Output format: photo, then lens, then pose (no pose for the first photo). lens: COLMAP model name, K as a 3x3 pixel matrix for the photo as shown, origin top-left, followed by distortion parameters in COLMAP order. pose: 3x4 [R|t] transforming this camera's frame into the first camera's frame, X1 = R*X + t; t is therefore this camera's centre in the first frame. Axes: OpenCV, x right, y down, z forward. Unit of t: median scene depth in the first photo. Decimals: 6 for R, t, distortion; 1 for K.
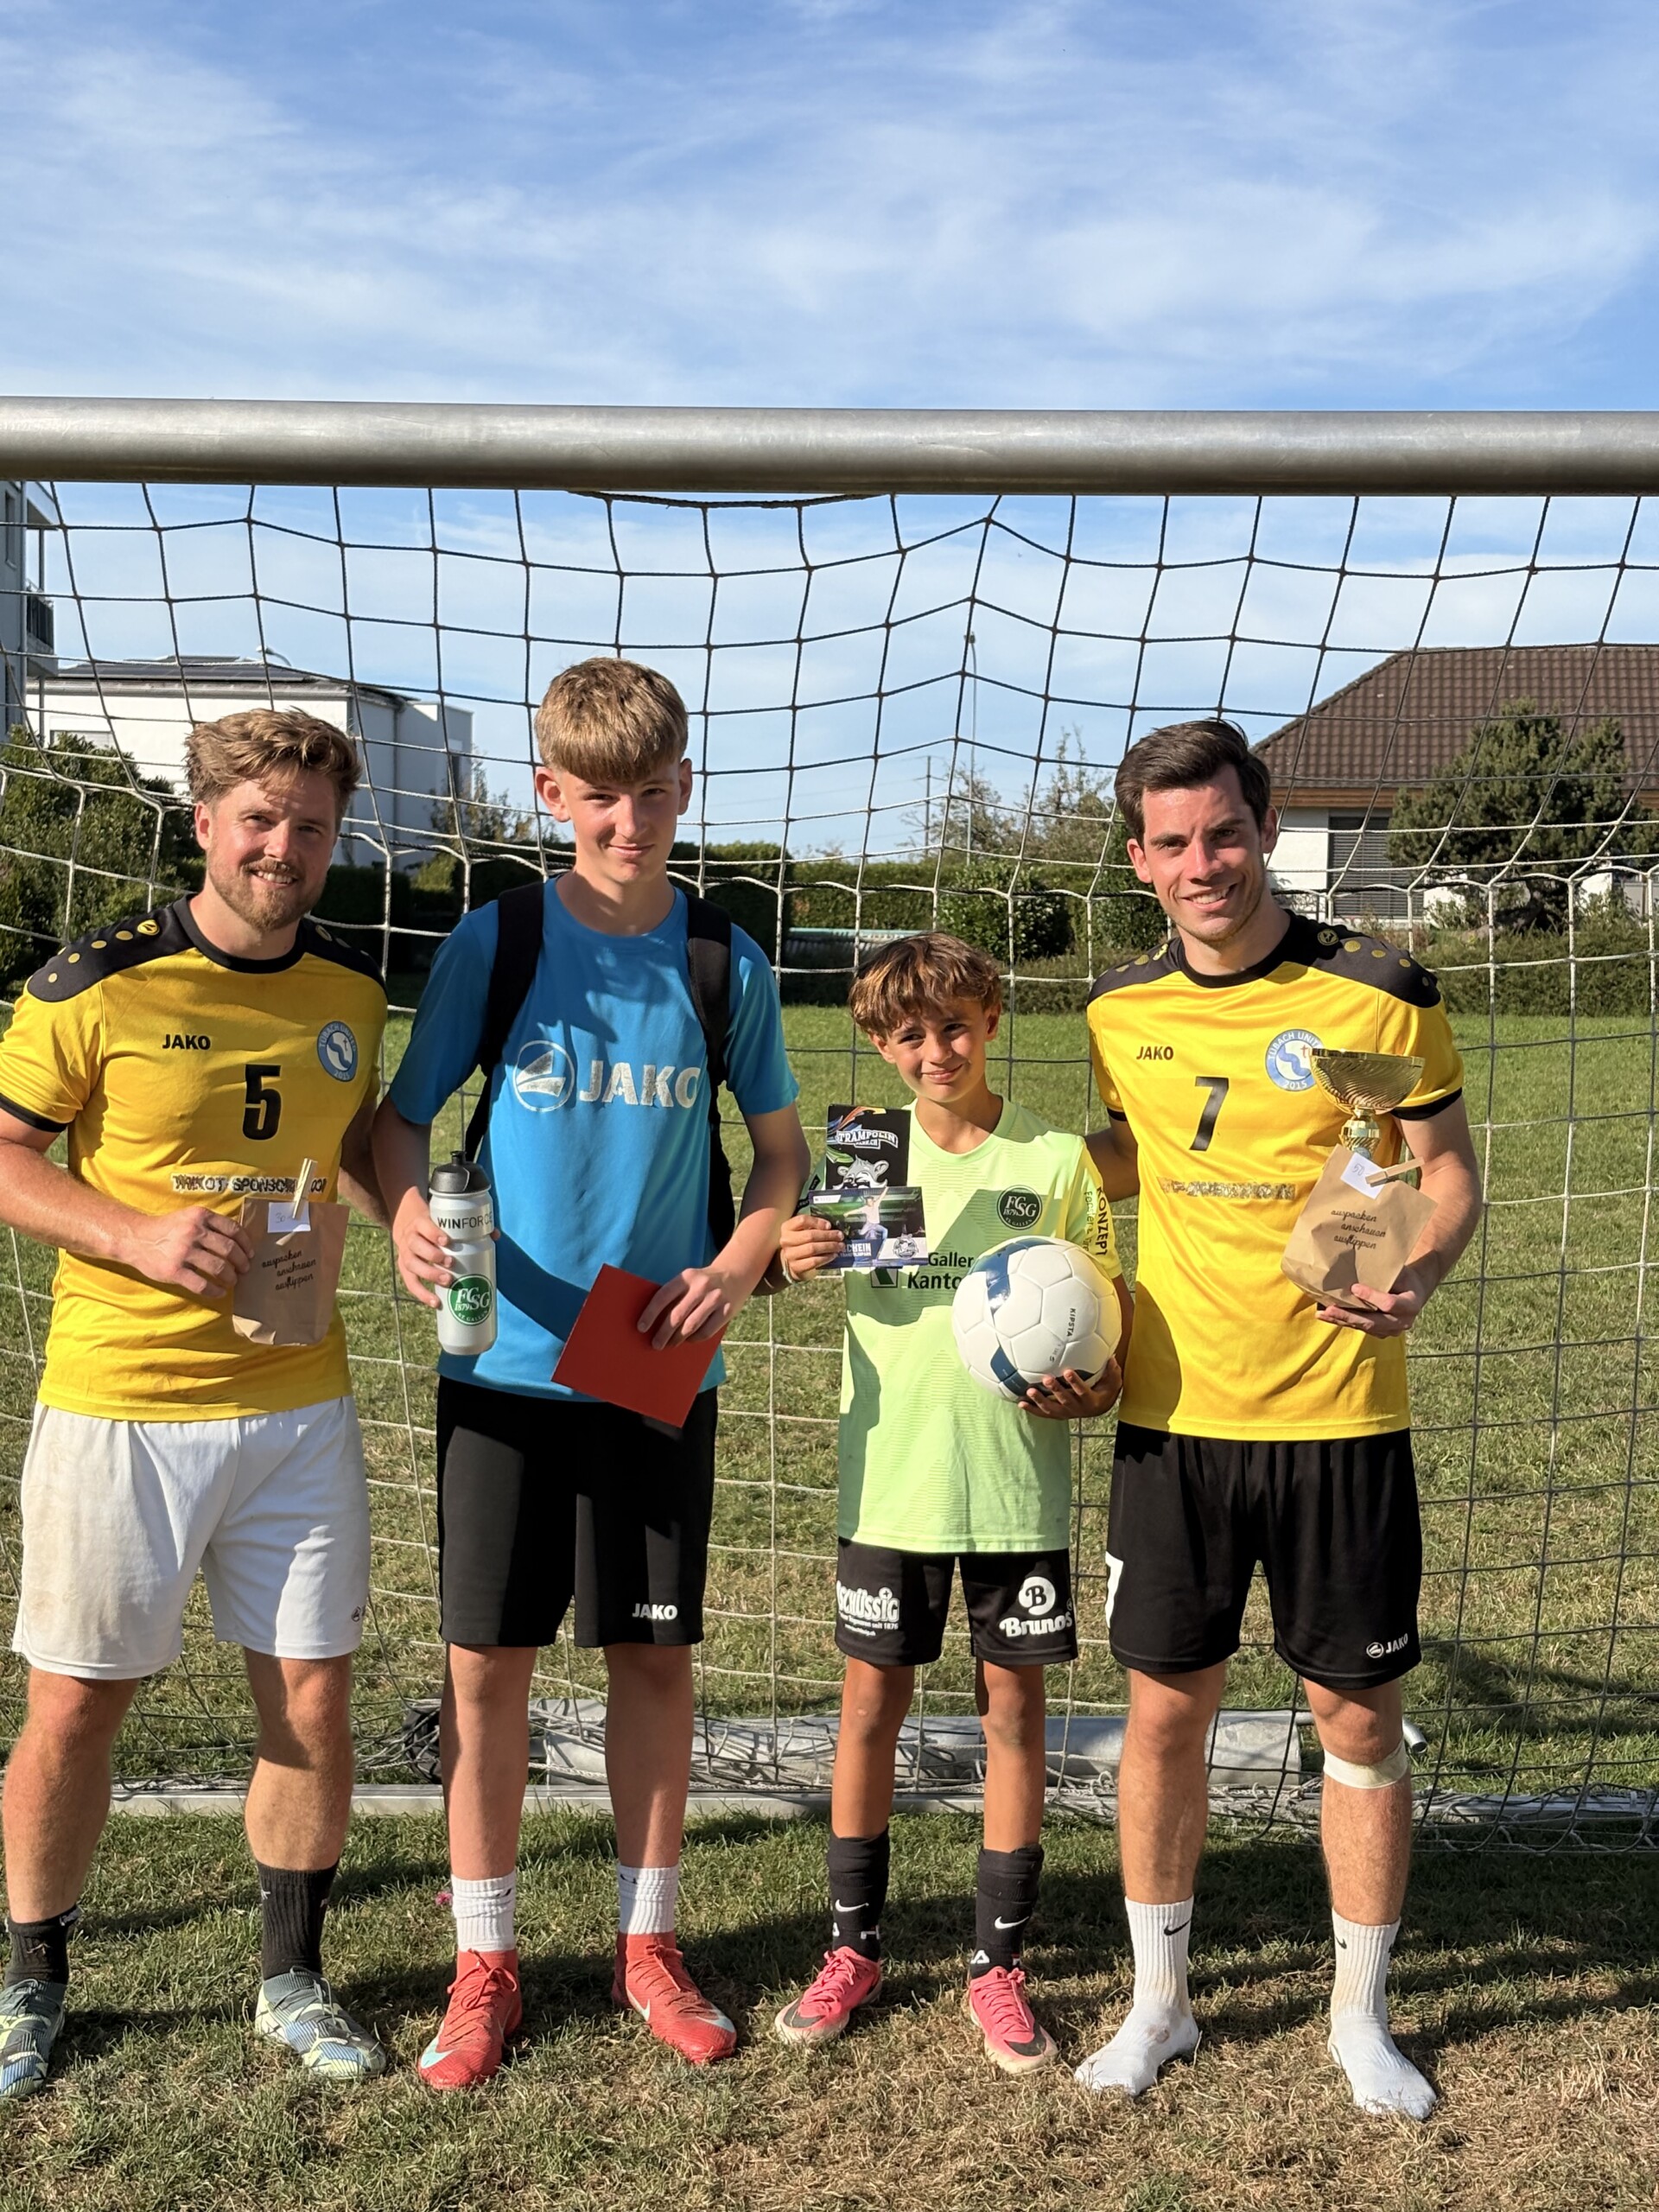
lens RADIAL K [[3254.1, 0, 841.5], [0, 3254.1, 1118.2], [0, 0, 1]] dist [0.067152, 0.000000]
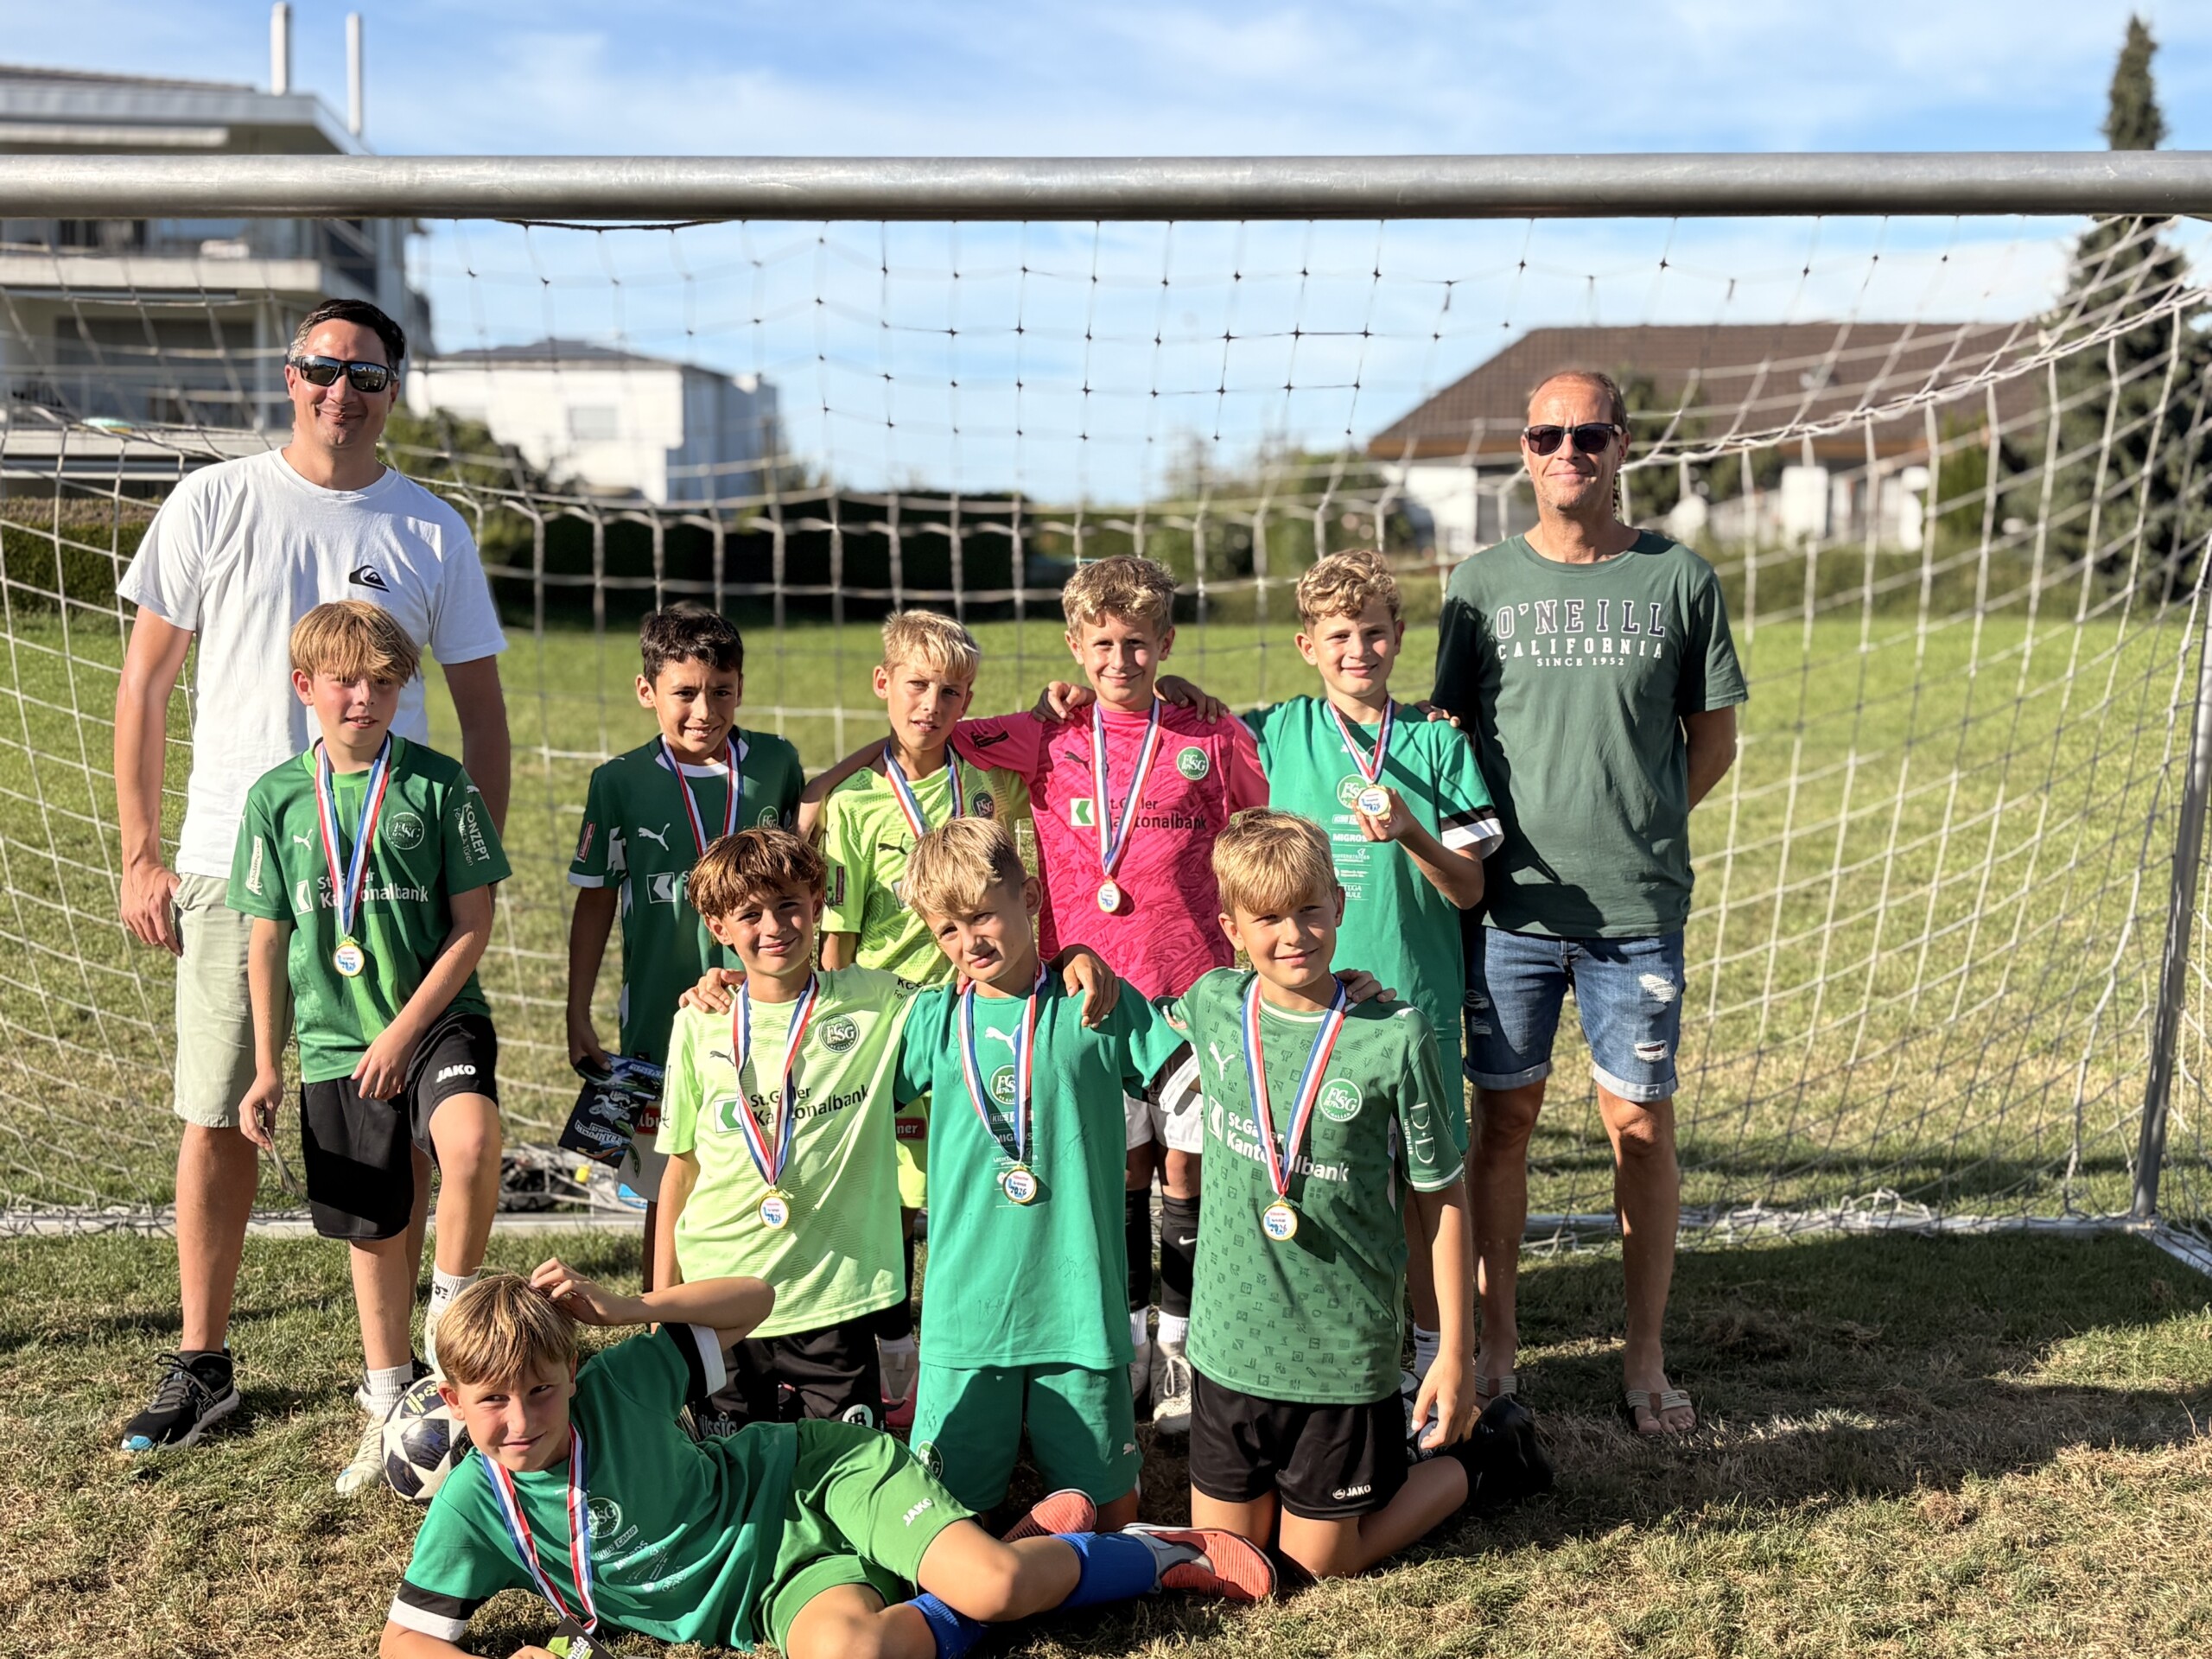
lens RADIAL K [[2637.6, 0, 1093.8], [0, 2637.6, 823.7], [0, 0, 1]] dist [0.046589, 0.000000]
pose [[0.999941, -0.008837, -0.006286, 0.158143], [0.009094, 0.999071, 0.042132, 0.006249], [0.005907, -0.042186, 0.999092, -0.066582]]
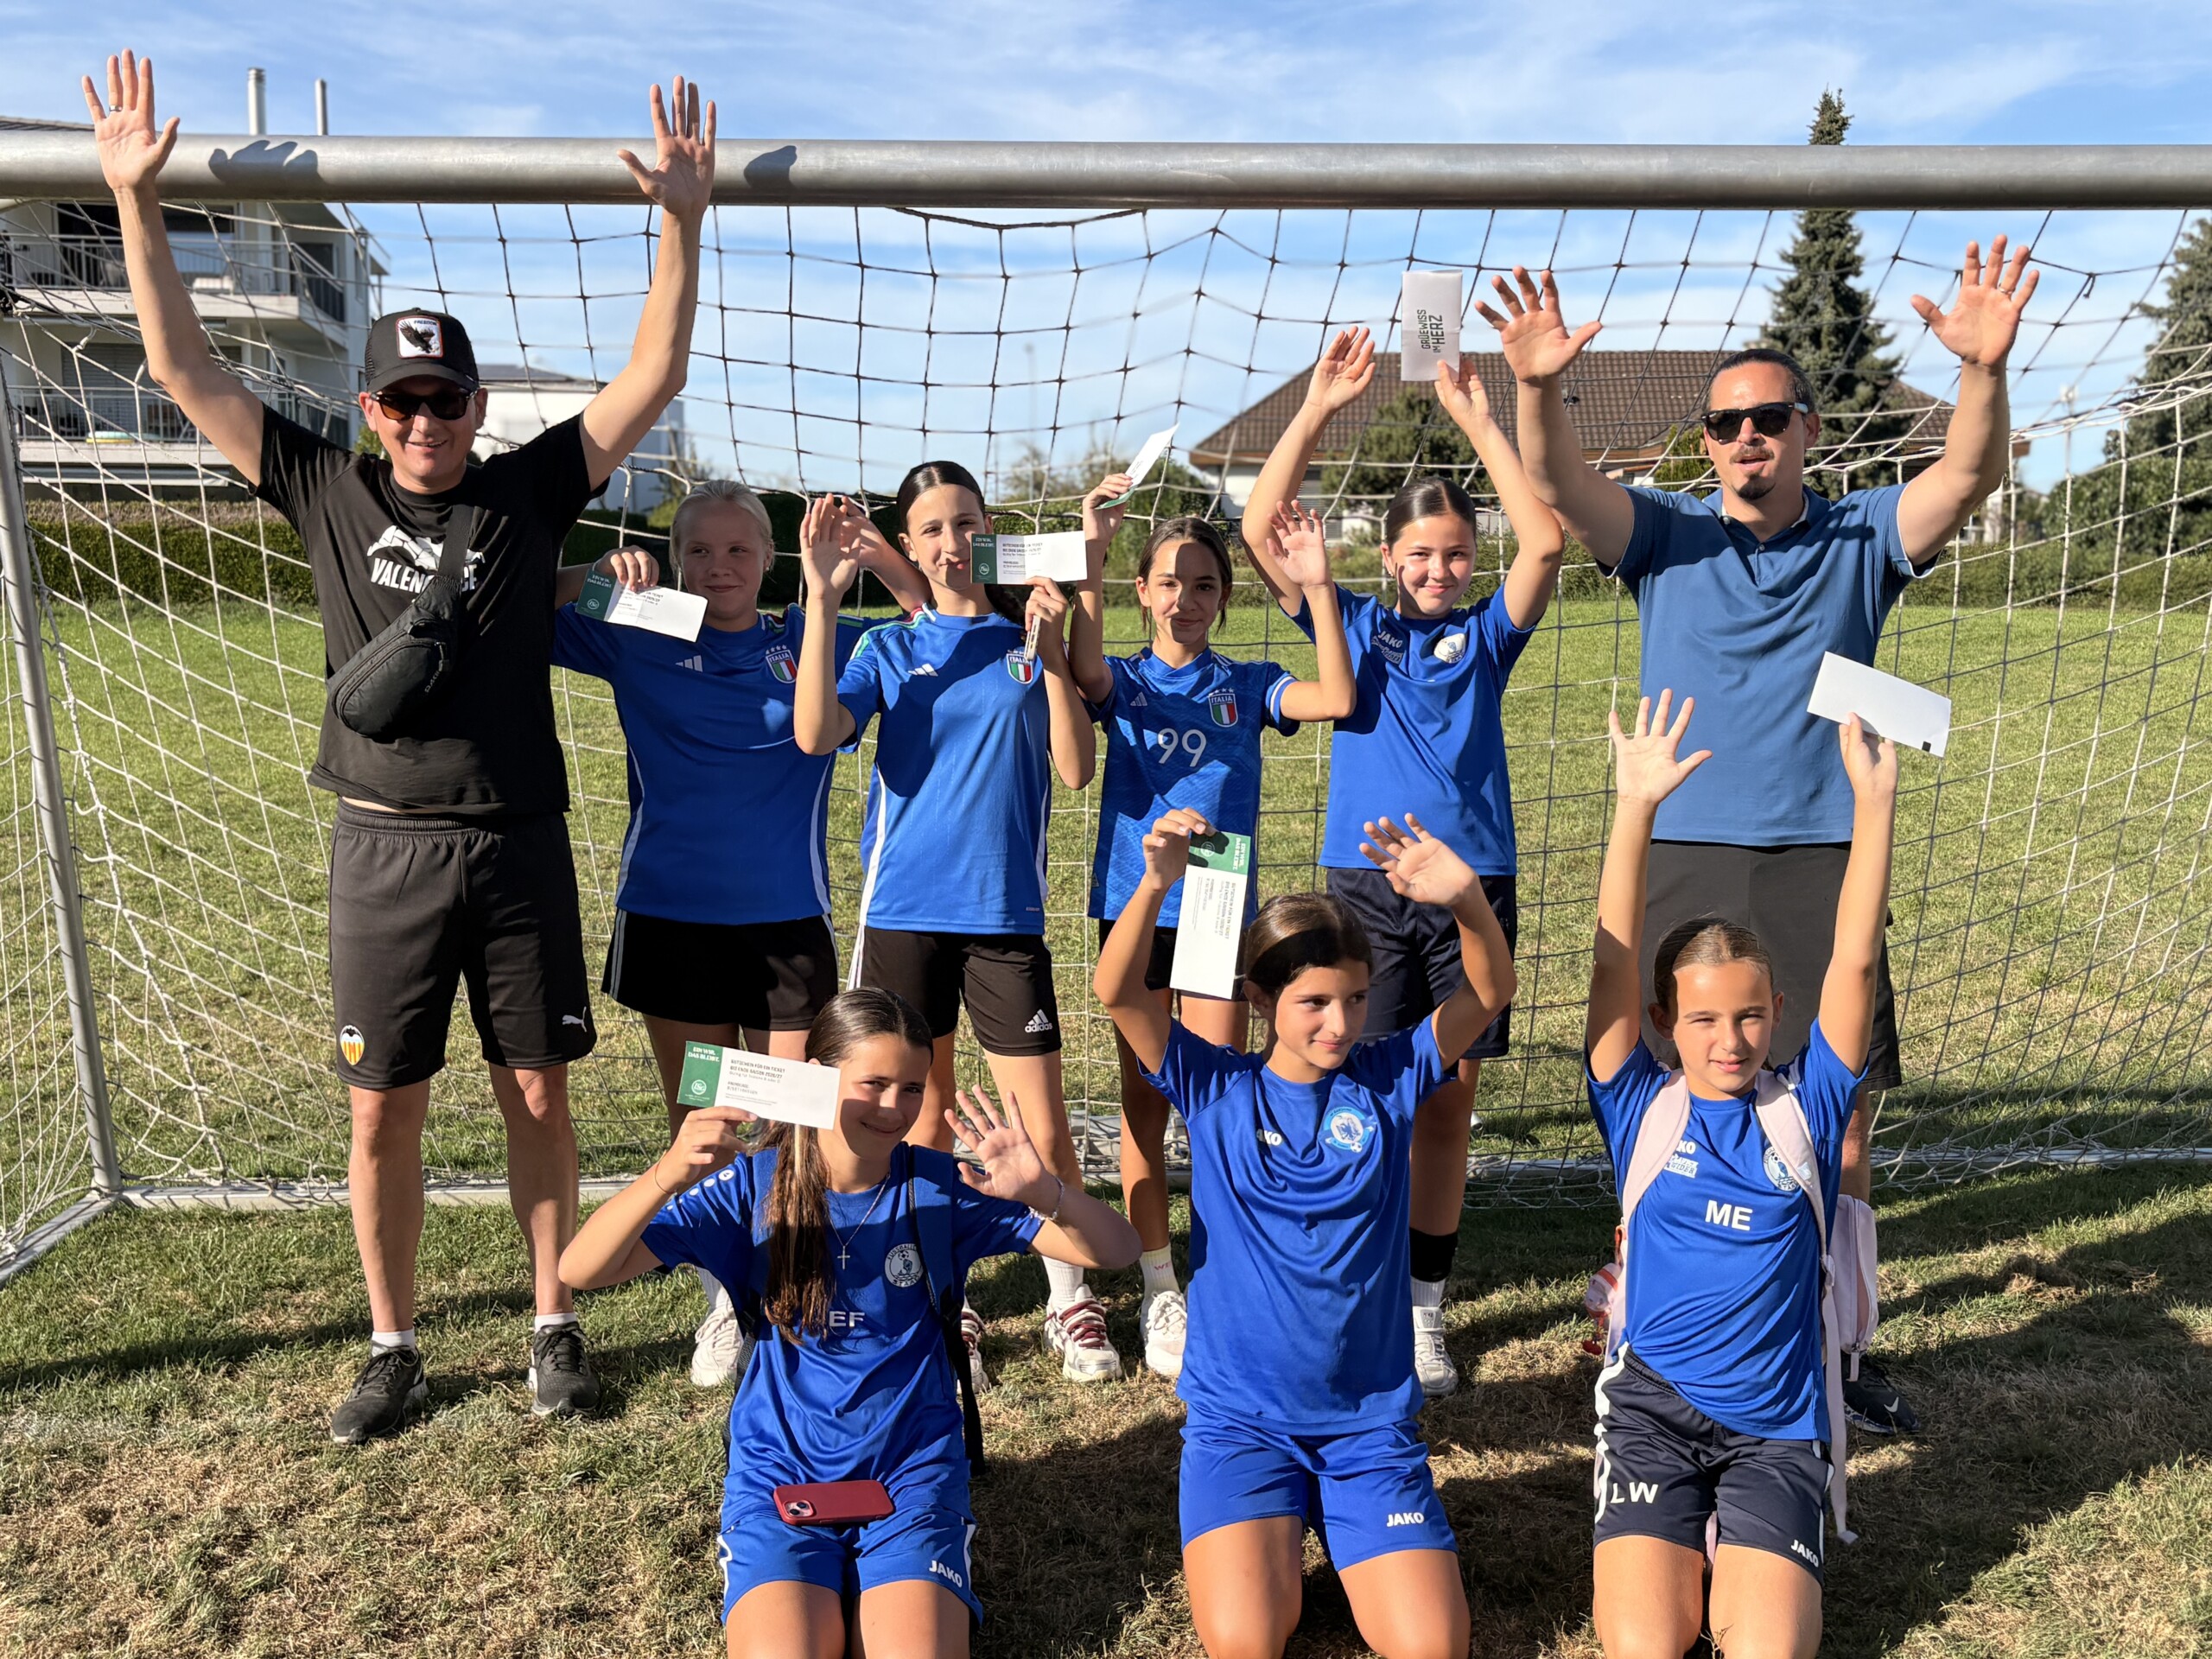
lens RADIAL K [[2216.5, 0, 1061.0], [0, 2216.5, 824.1], [0, 0, 1]] dist [0.022189, 0.000000]
pose [[0.998394, -0.019431, 0.053220, -0.068831], [0.015953, 0.997757, 0.065019, -0.004134], [-0.054364, -0.064065, 0.996464, 0.097721]]
